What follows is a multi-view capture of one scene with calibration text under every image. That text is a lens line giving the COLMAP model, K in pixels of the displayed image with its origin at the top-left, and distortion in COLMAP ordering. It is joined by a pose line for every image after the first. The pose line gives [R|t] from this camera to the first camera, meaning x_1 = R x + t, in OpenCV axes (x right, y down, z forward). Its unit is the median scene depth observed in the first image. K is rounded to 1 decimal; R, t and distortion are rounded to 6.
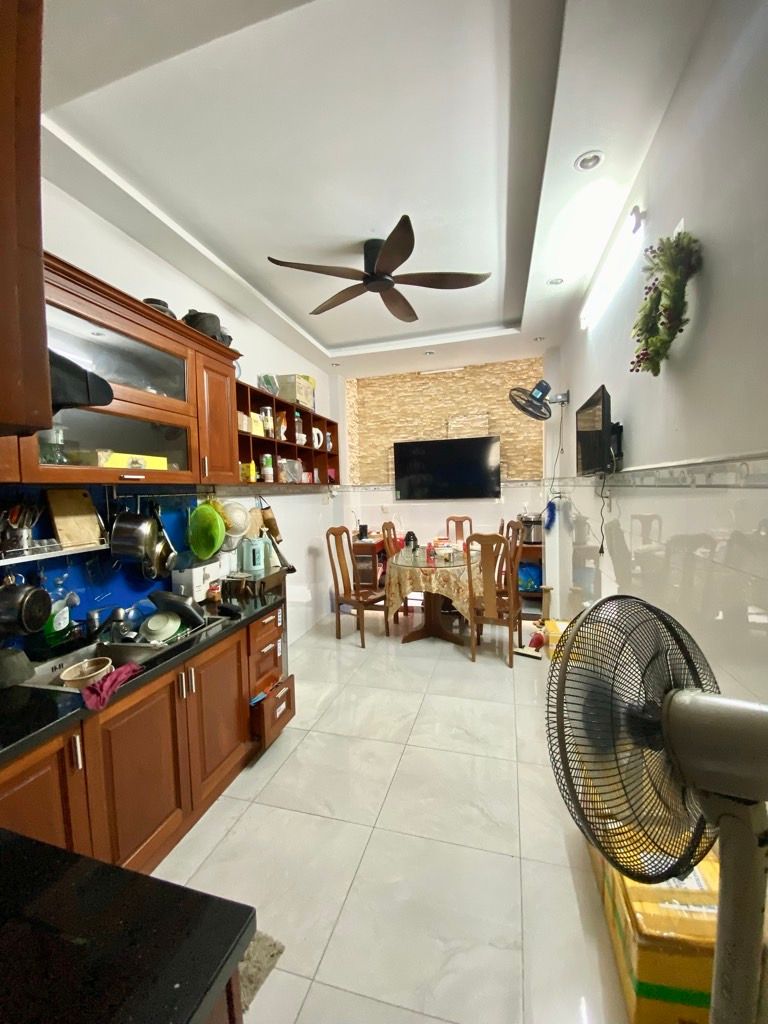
lens RADIAL K [[426.6, 0, 384.0], [0, 426.6, 512.0], [0, 0, 1]] dist [0.000564, 0.000065]
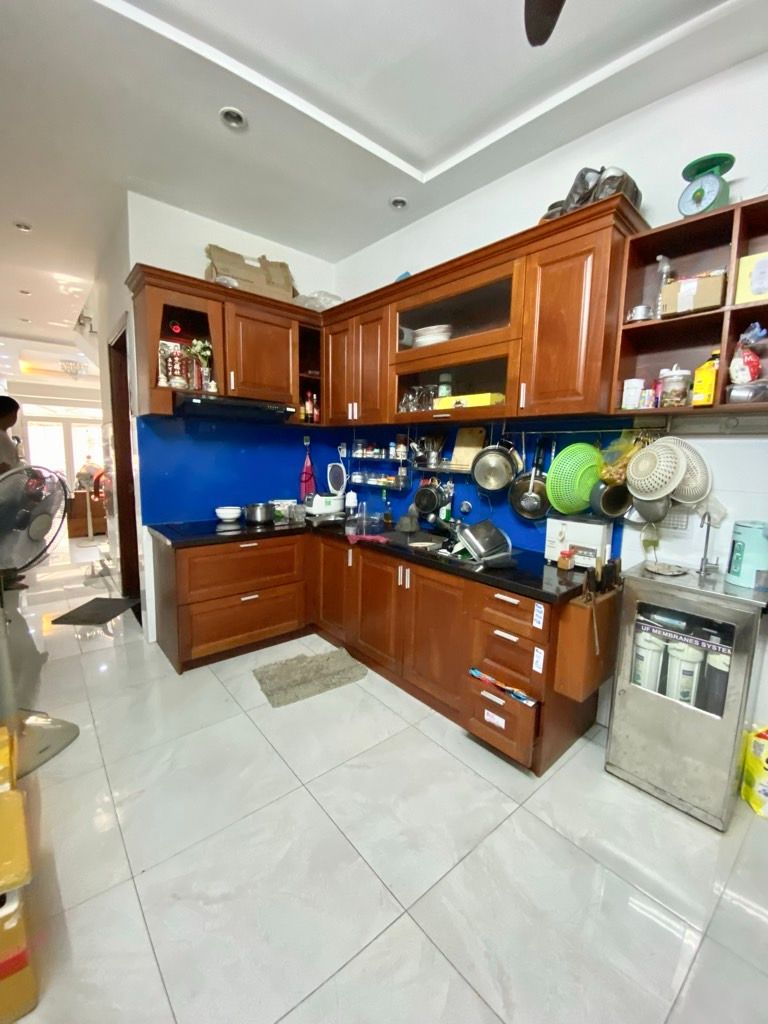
lens RADIAL K [[426.6, 0, 384.0], [0, 426.6, 512.0], [0, 0, 1]] dist [0.000564, 0.000065]
pose [[-0.581493, 0.126217, -0.803701, 0.477724], [-0.053378, 0.979844, 0.192500, -0.029612], [0.811798, 0.154837, -0.563036, 1.362662]]
